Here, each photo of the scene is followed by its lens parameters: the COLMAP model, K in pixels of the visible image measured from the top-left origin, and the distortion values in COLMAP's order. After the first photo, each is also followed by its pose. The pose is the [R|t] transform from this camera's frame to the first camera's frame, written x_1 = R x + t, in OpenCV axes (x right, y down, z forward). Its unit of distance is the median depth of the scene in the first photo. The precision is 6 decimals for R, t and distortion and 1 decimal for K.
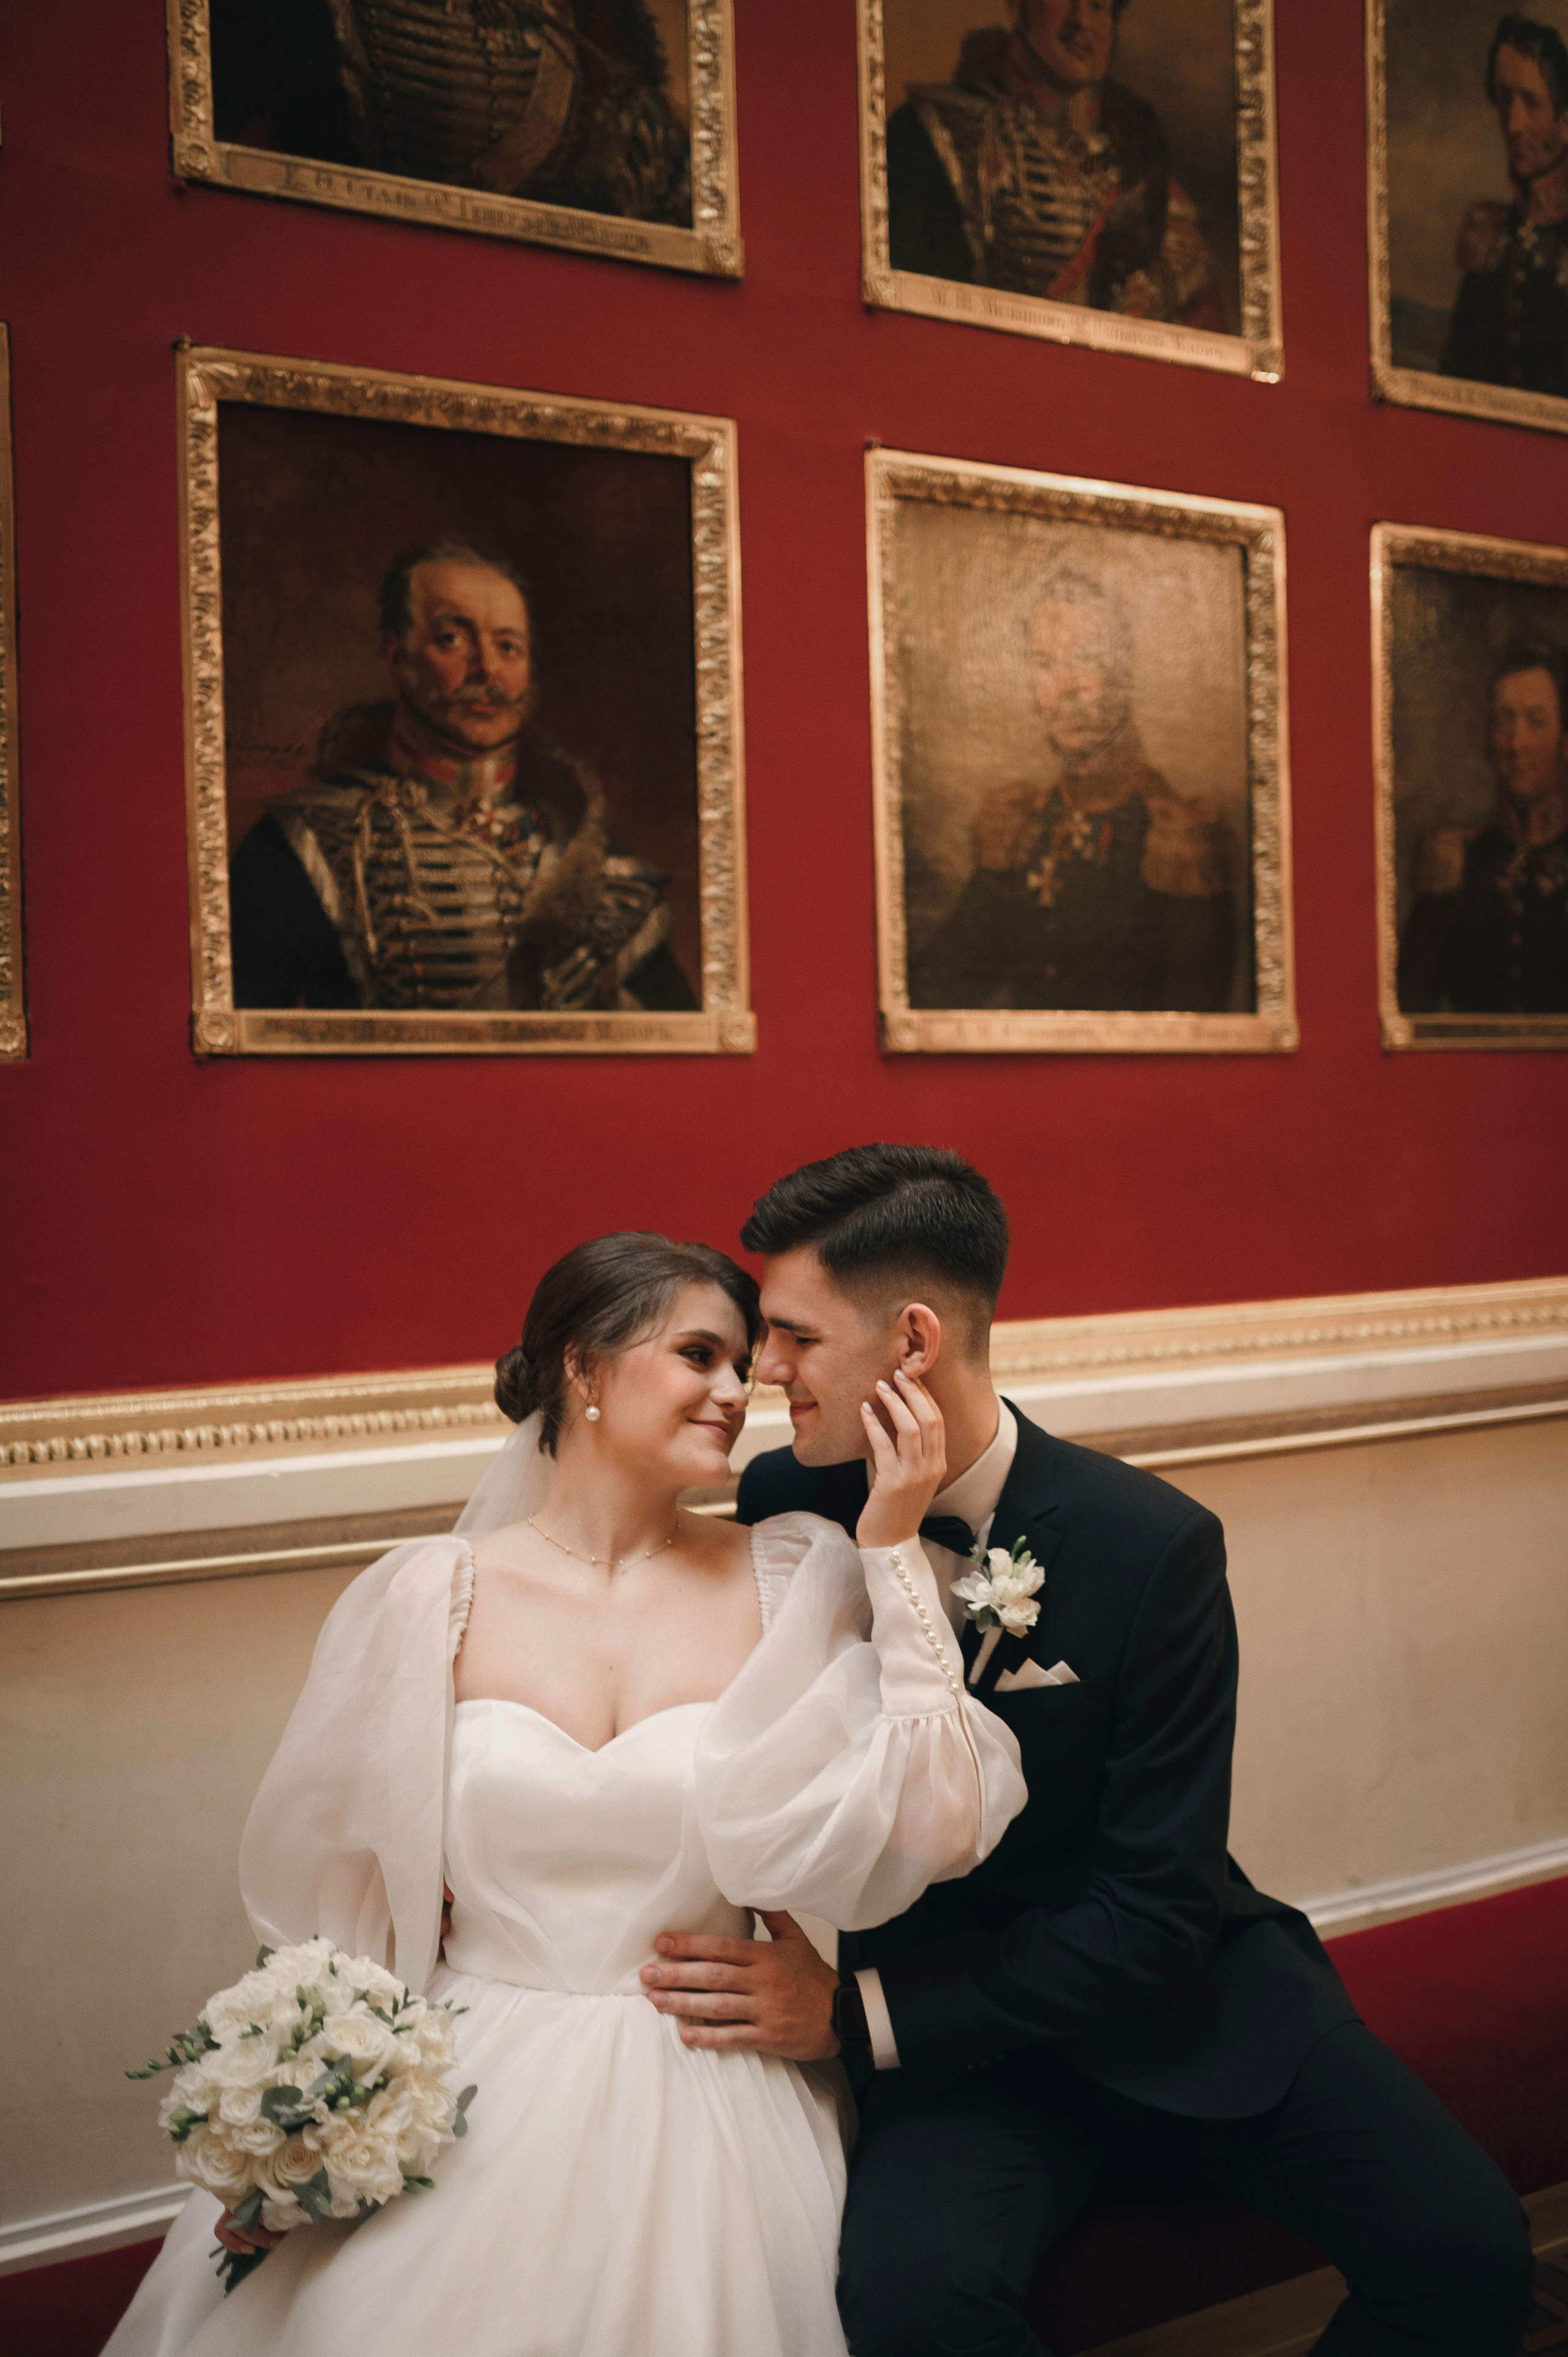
lens RADIAL K [[2349.9, 0, 849.8], [0, 2349.9, 1167.4], [0, 0, 1]] dist [-0.071403, 0.120517]
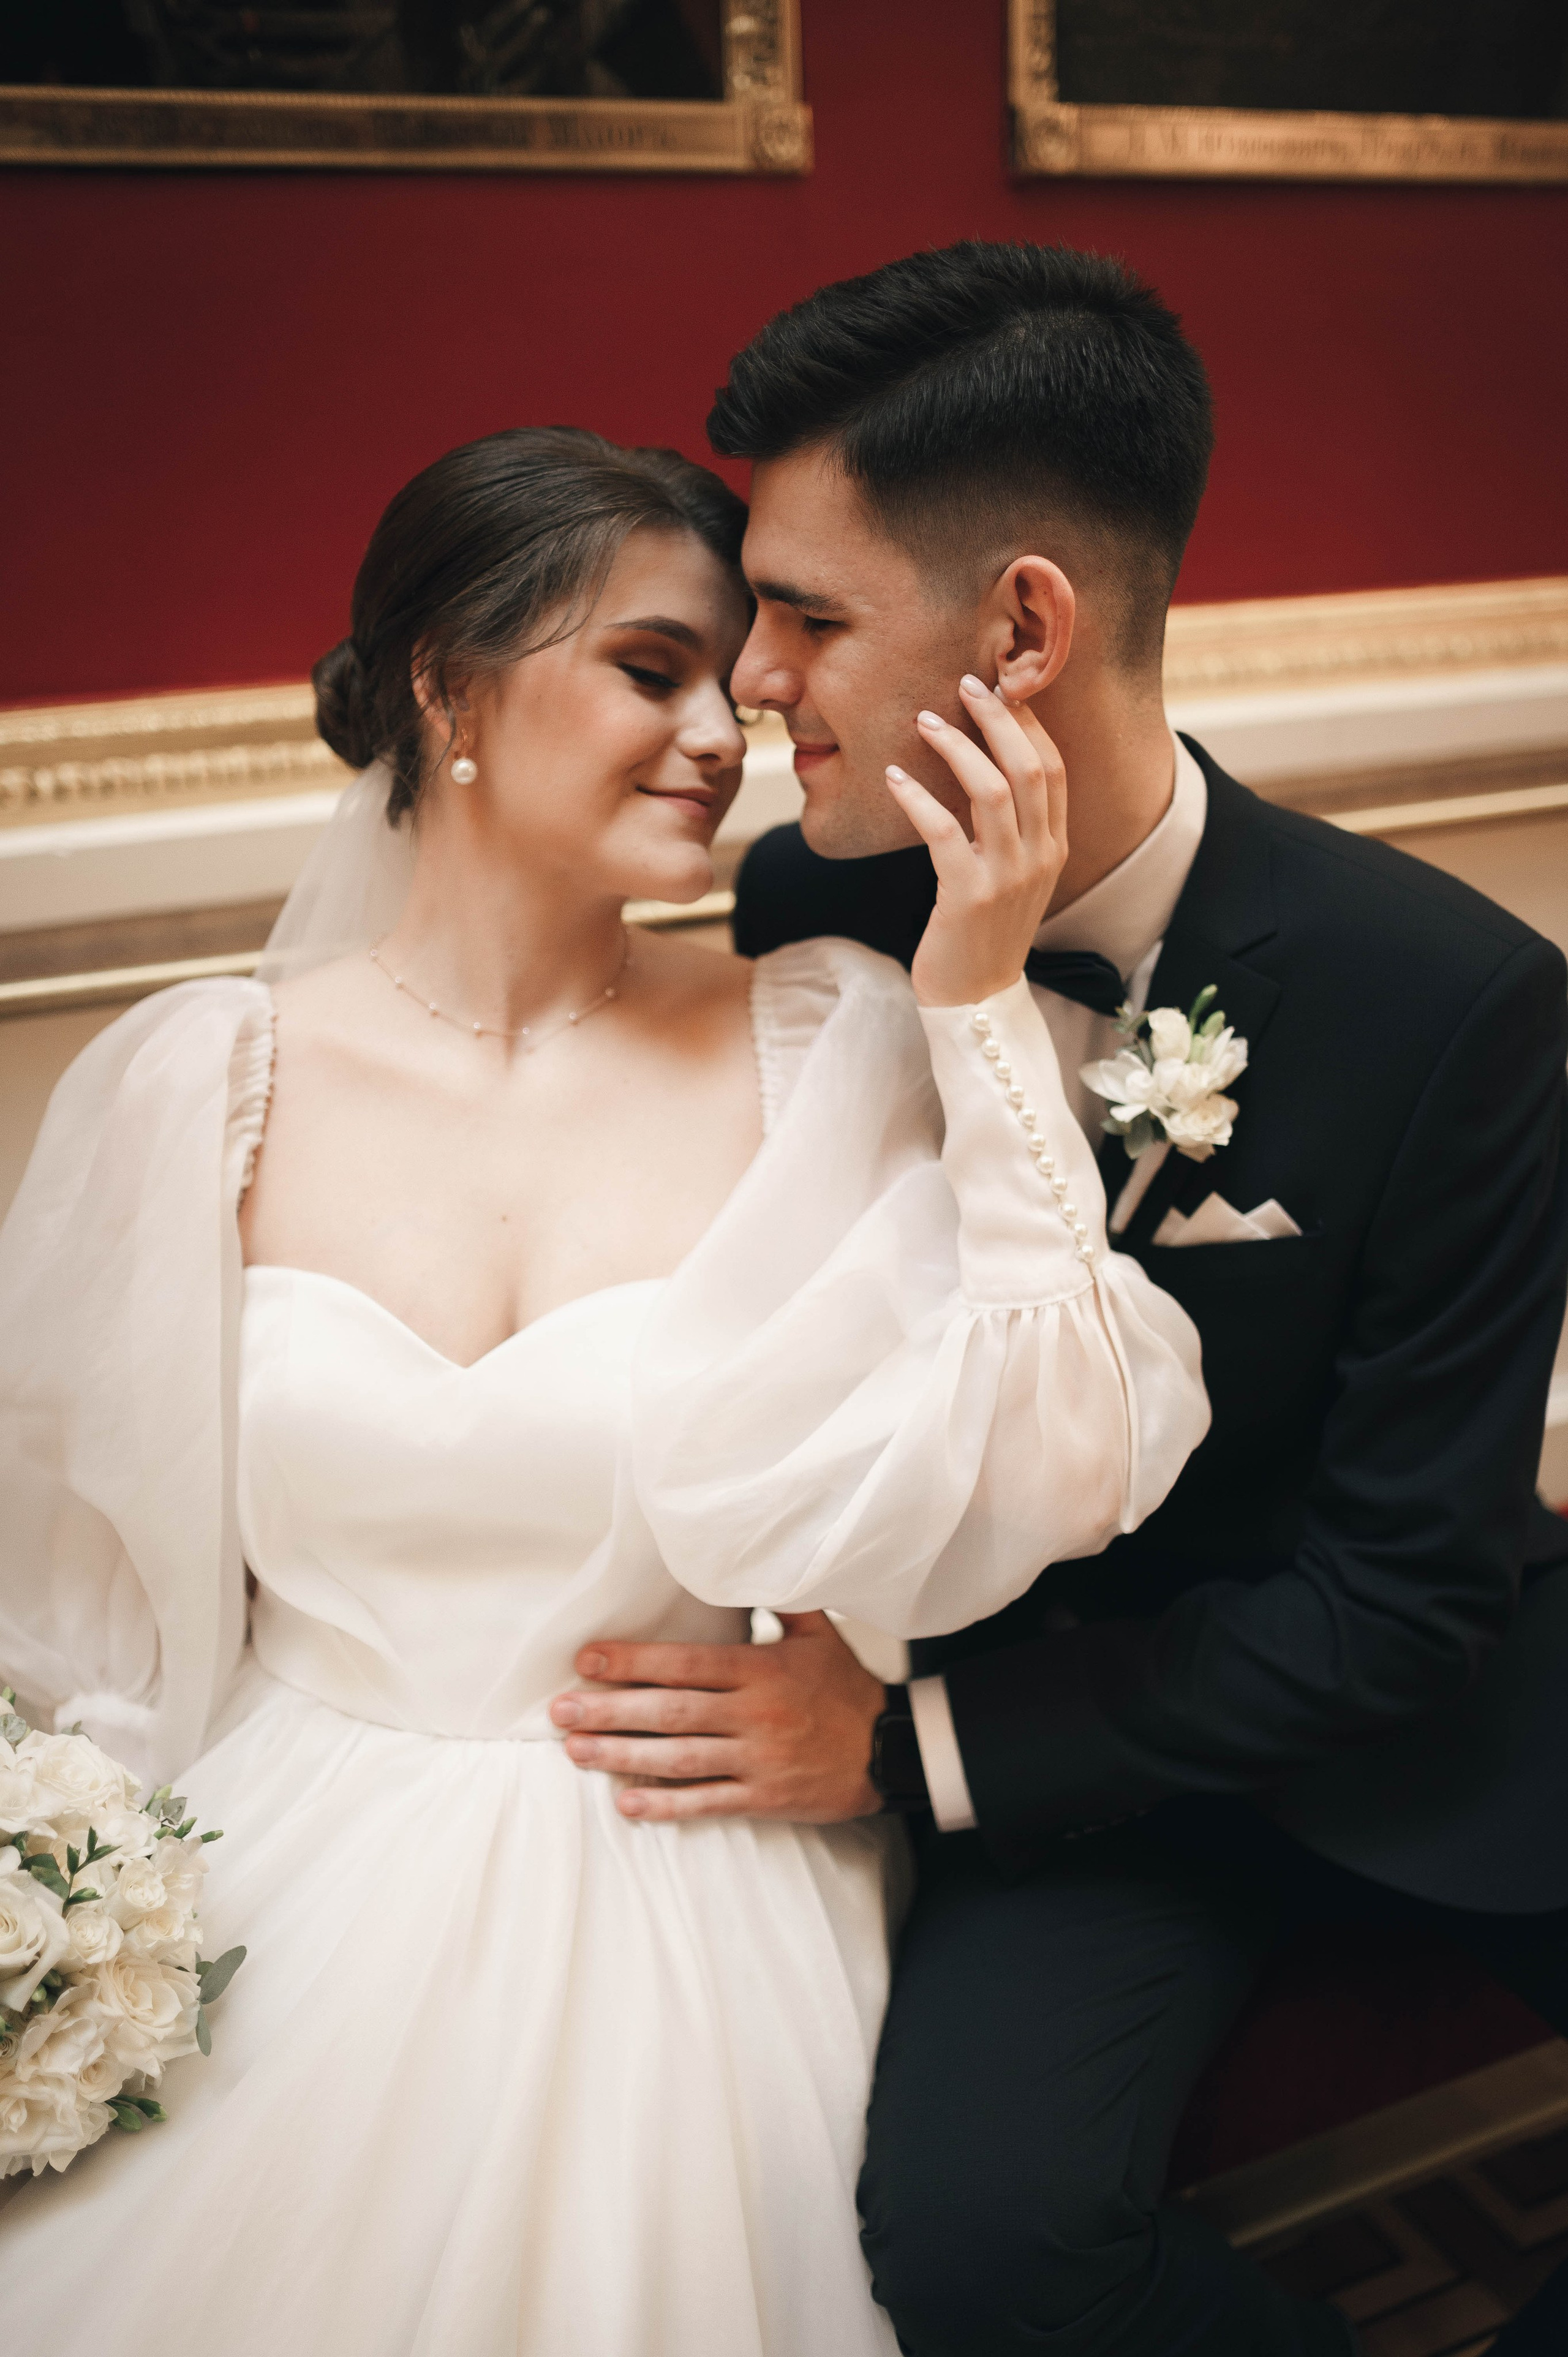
lens RADIAL K [[2215.7, 0, 802.3], [0, 2215.7, 1279.6], [0, 0, 1]] dist [0.053318, -0.114291]
pose [[0.995862, 0.017710, -0.089141, 0.017958], [0.013631, 0.940628, 0.339165, 0.029885], [0.089855, -0.338977, 0.936494, 0.352206]]
